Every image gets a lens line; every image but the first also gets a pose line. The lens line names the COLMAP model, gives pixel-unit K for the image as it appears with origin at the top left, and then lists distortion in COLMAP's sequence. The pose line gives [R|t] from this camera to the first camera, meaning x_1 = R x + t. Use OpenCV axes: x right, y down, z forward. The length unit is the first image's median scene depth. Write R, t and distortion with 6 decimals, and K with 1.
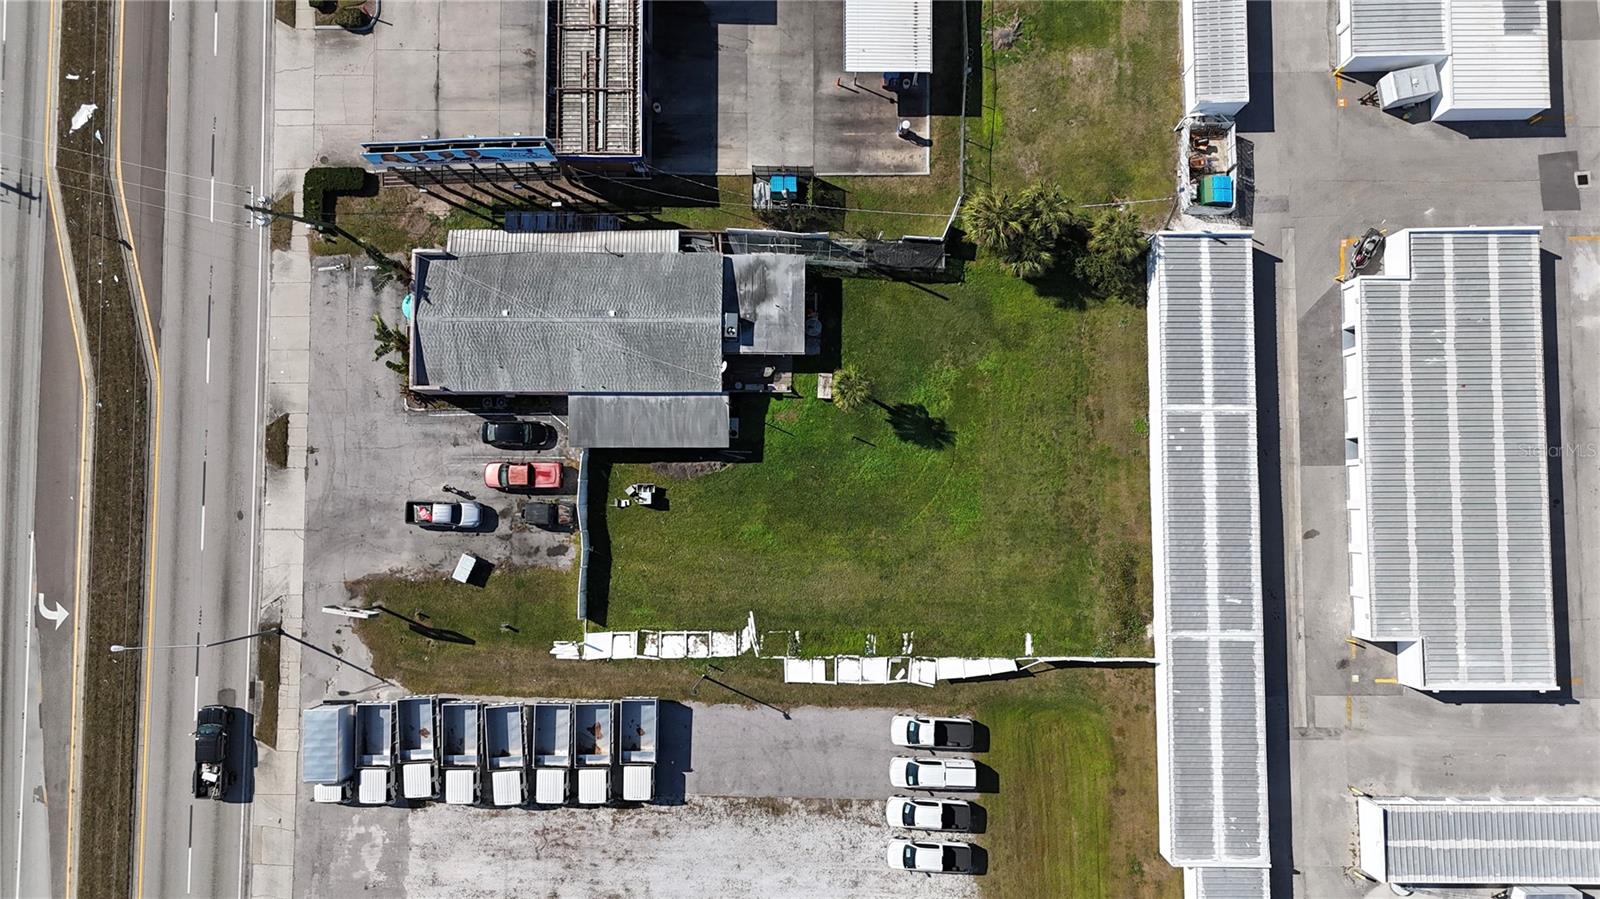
lens RADIAL K [[1173.2, 0, 807.1], [0, 1173.2, 453.8], [0, 0, 1]] dist [0.073449, -0.068568]
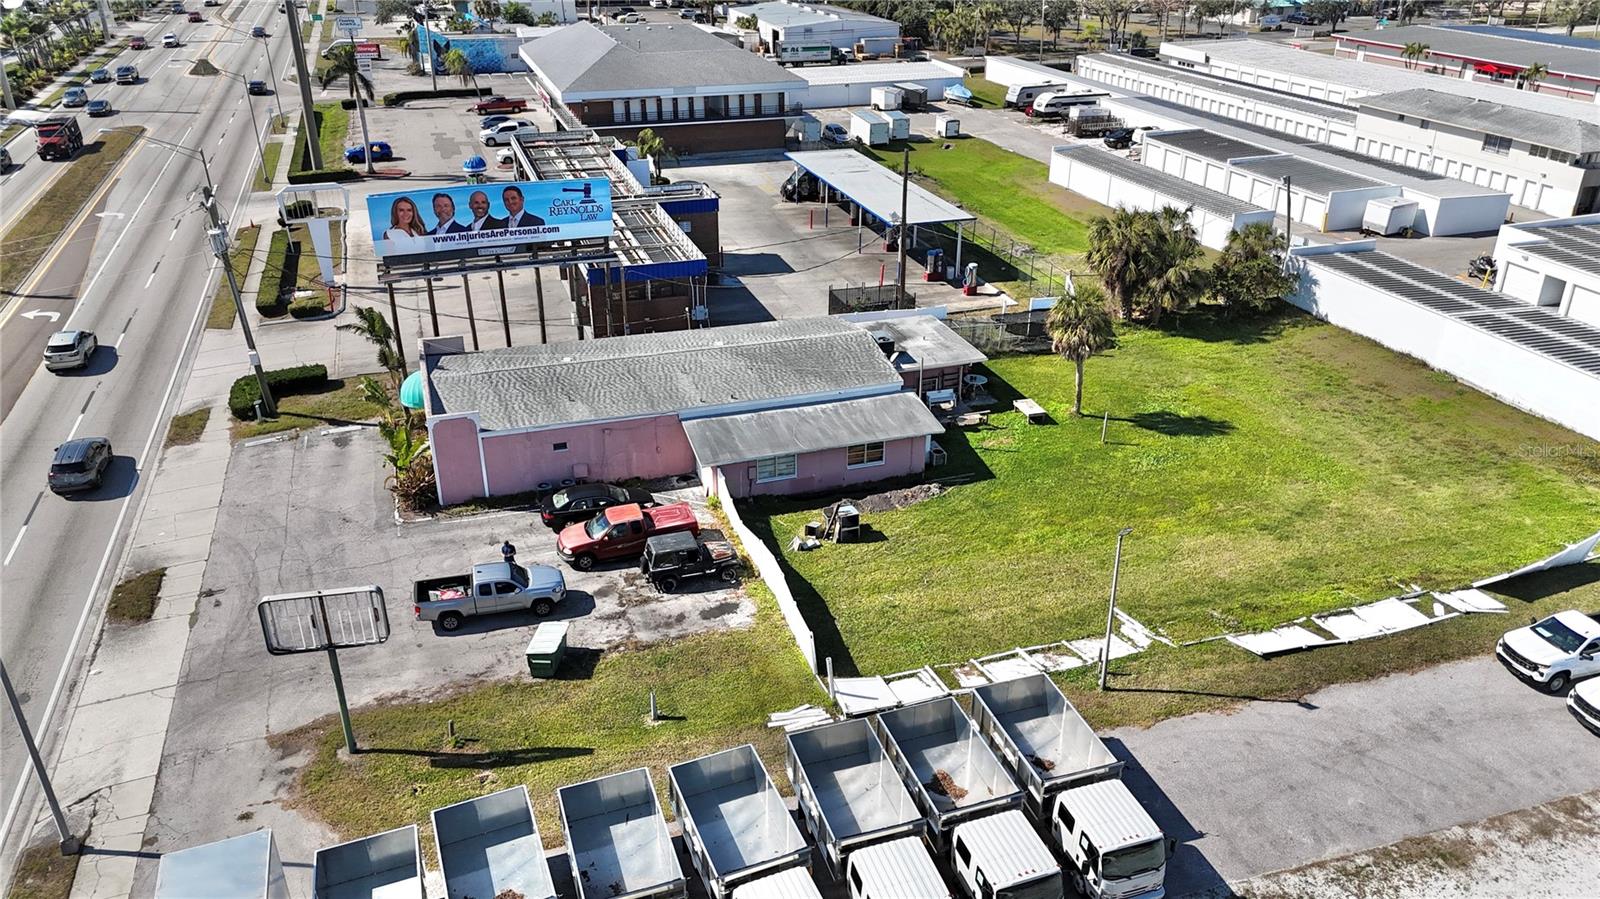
lens RADIAL K [[1173.2, 0, 807.1], [0, 1173.2, 453.8], [0, 0, 1]] dist [0.073449, -0.068568]
pose [[0.945662, -0.118912, 0.302627, -0.322901], [0.322393, 0.463865, -0.825162, 0.486423], [-0.042256, 0.877889, 0.476996, 0.691874]]
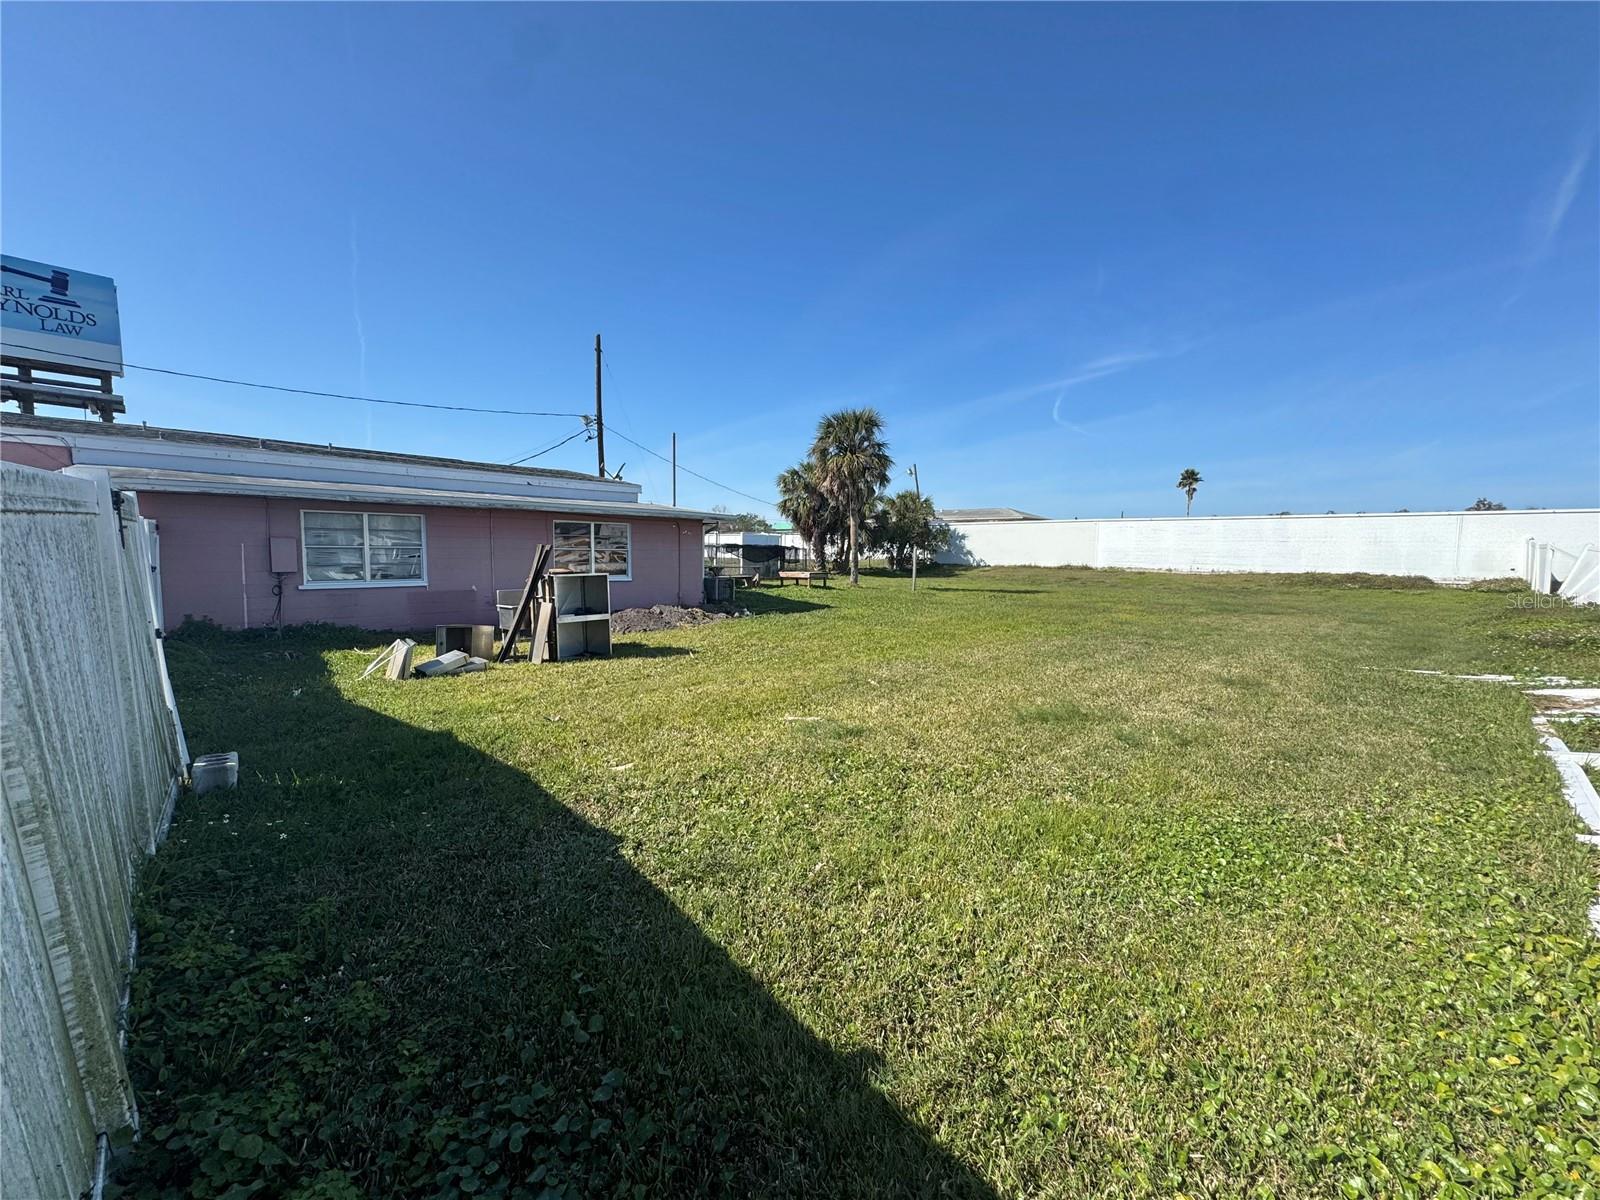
lens RADIAL K [[641.3, 0, 802.3], [0, 641.3, 599.6], [0, 0, 1]] dist [-0.001649, 0.000225]
pose [[0.718421, -0.024921, 0.695162, -0.181056], [0.692390, 0.121638, -0.711196, 0.143932], [-0.066835, 0.992262, 0.104643, 0.976408]]
